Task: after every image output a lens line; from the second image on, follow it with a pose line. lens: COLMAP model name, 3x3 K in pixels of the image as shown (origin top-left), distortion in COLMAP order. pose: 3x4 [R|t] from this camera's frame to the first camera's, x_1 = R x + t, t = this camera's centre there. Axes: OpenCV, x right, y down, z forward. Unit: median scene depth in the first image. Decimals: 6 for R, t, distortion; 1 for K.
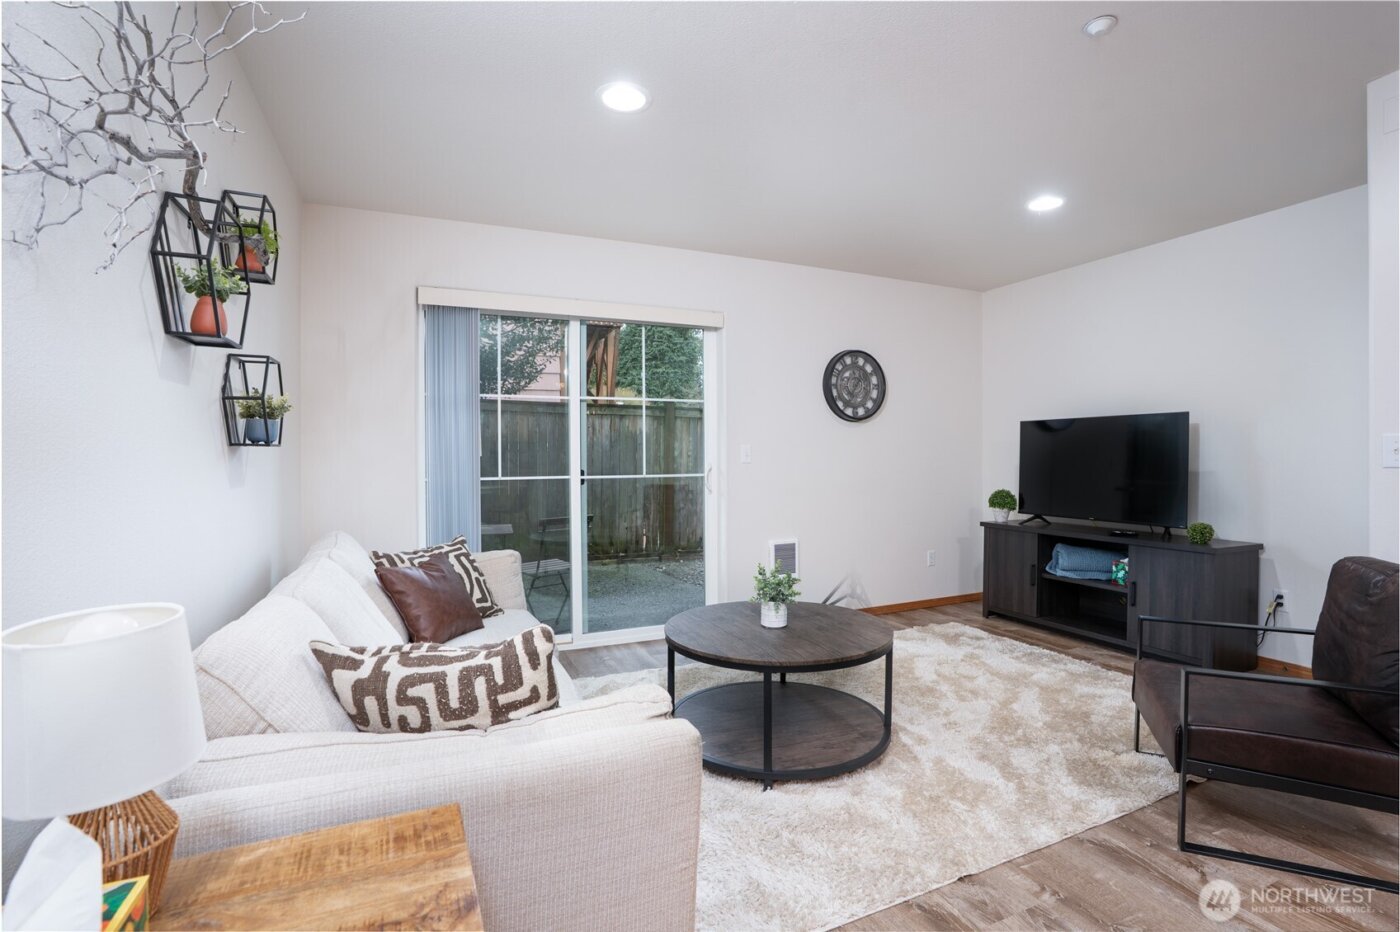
lens RADIAL K [[647.3, 0, 708.2], [0, 647.3, 461.9], [0, 0, 1]] dist [-0.070339, 0.030370]
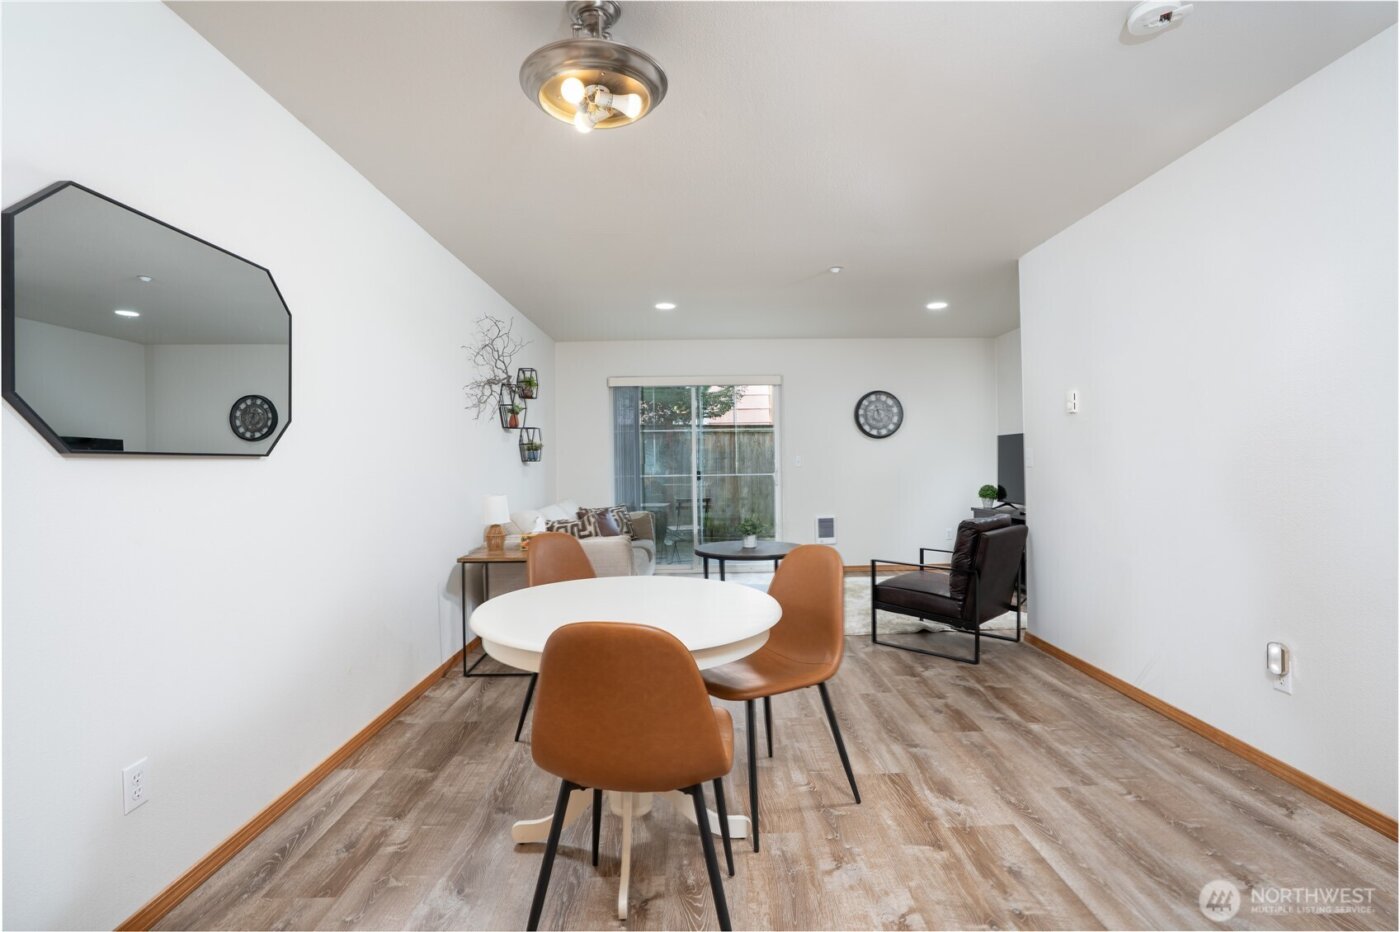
lens RADIAL K [[647.3, 0, 708.2], [0, 647.3, 461.9], [0, 0, 1]] dist [-0.070339, 0.030370]
pose [[0.920331, -0.009163, -0.391032, 0.600377], [0.005867, 0.999936, -0.009623, 0.004236], [0.391096, 0.006562, 0.920327, -0.702614]]
